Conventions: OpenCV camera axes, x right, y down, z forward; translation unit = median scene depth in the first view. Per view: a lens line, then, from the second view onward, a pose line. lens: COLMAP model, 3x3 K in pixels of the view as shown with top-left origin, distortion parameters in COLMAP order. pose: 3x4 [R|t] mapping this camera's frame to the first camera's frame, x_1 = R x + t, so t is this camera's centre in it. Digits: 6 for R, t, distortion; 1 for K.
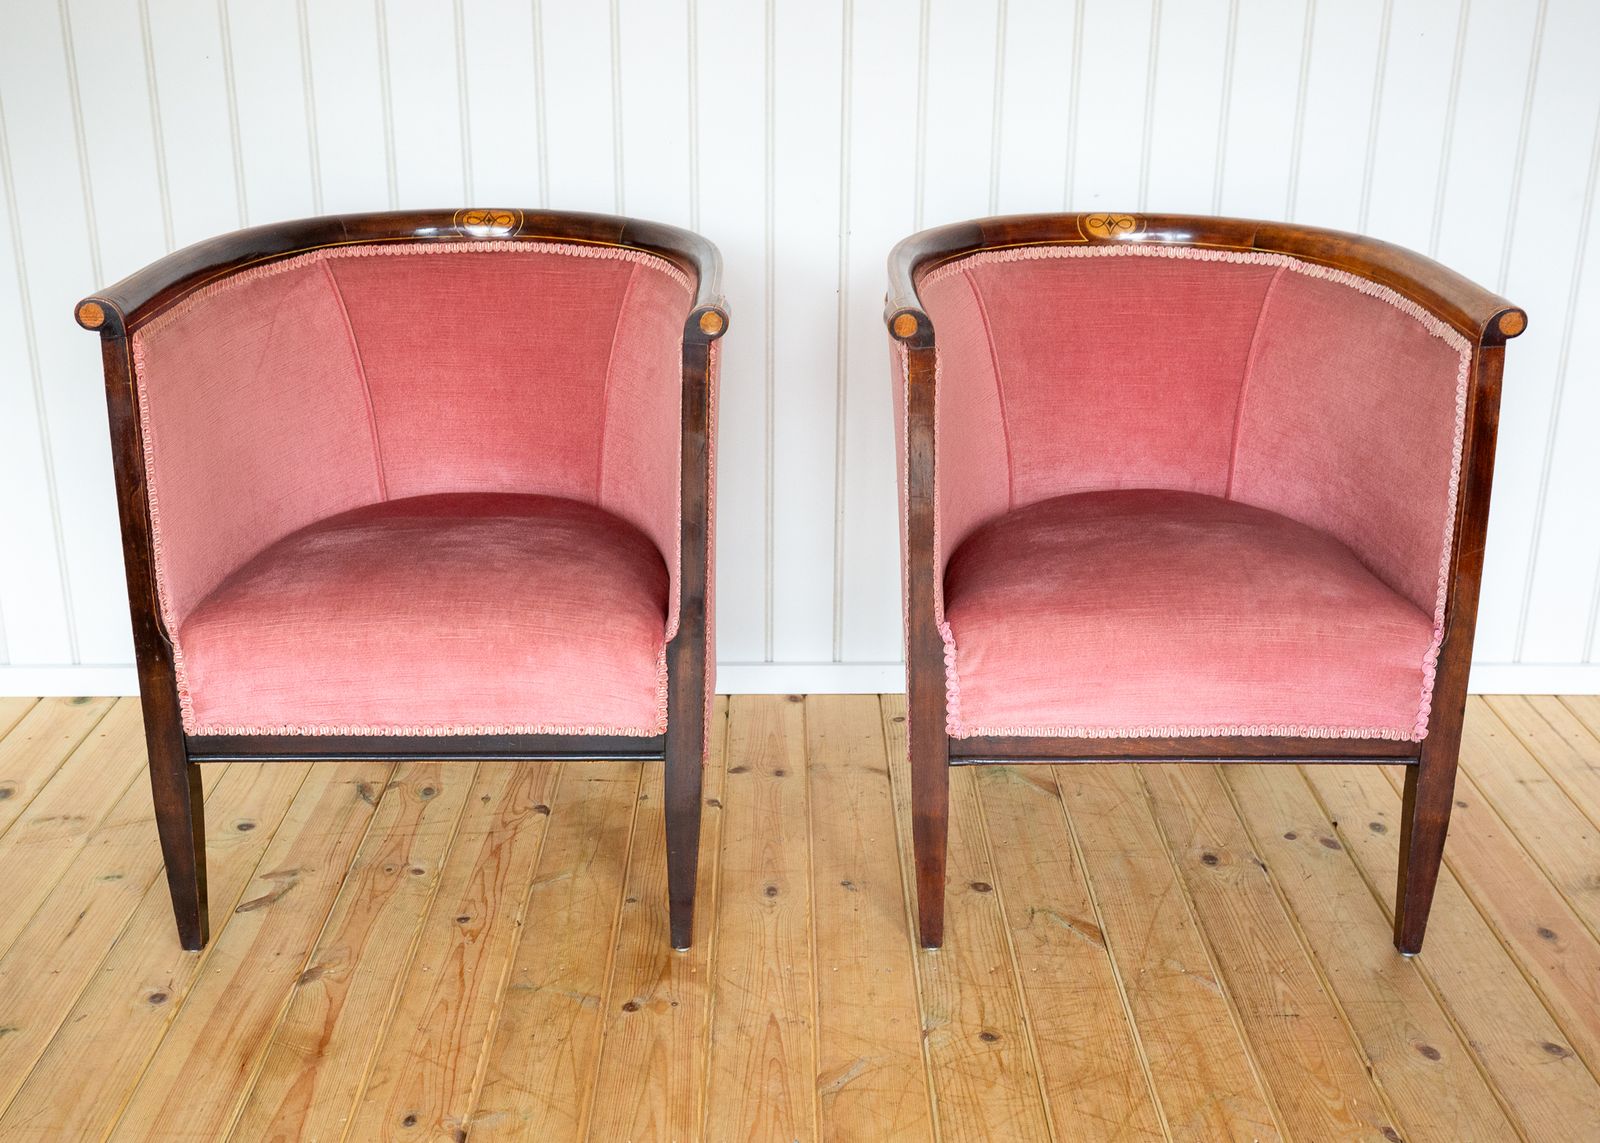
lens RADIAL K [[1799.7, 0, 812.1], [0, 1799.7, 635.0], [0, 0, 1]] dist [0.039566, 0.000000]
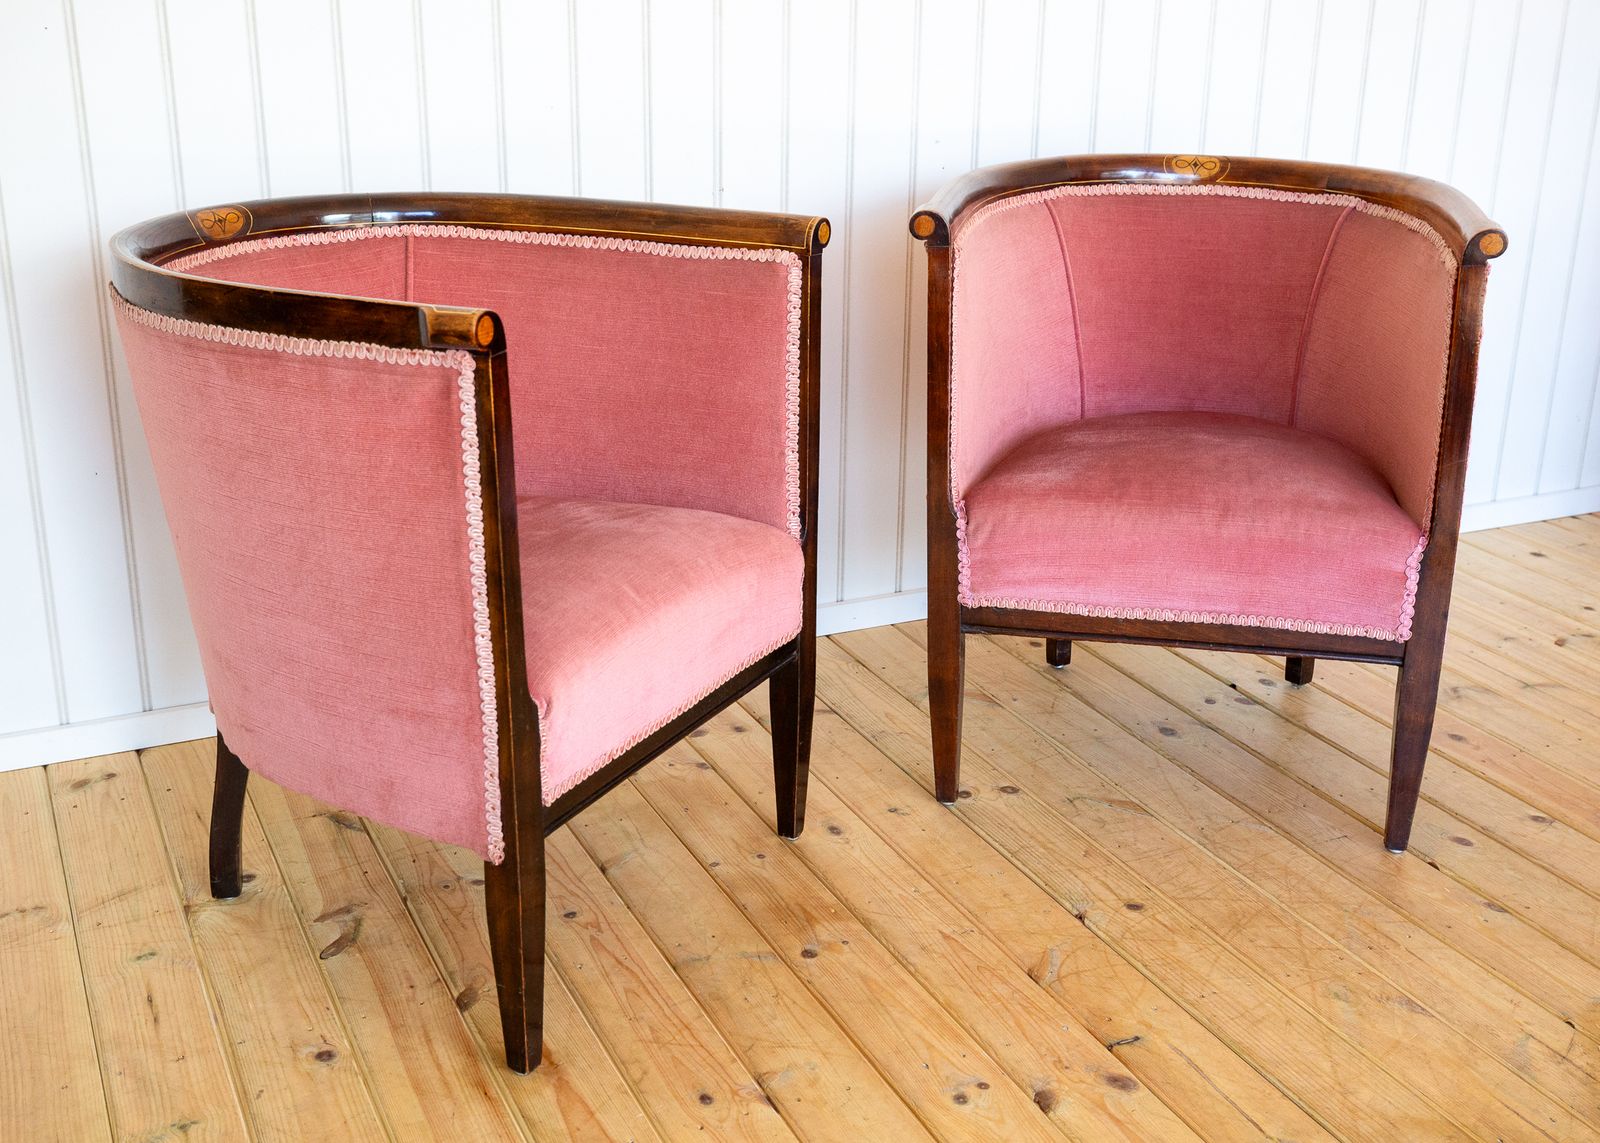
lens RADIAL K [[1799.7, 0, 796.9], [0, 1799.7, 596.9], [0, 0, 1]] dist [0.039566, 0.000000]
pose [[0.916790, -0.139796, 0.374102, -0.452461], [0.149575, 0.988746, 0.002926, 0.007000], [-0.370301, 0.053274, 0.927383, 0.066544]]
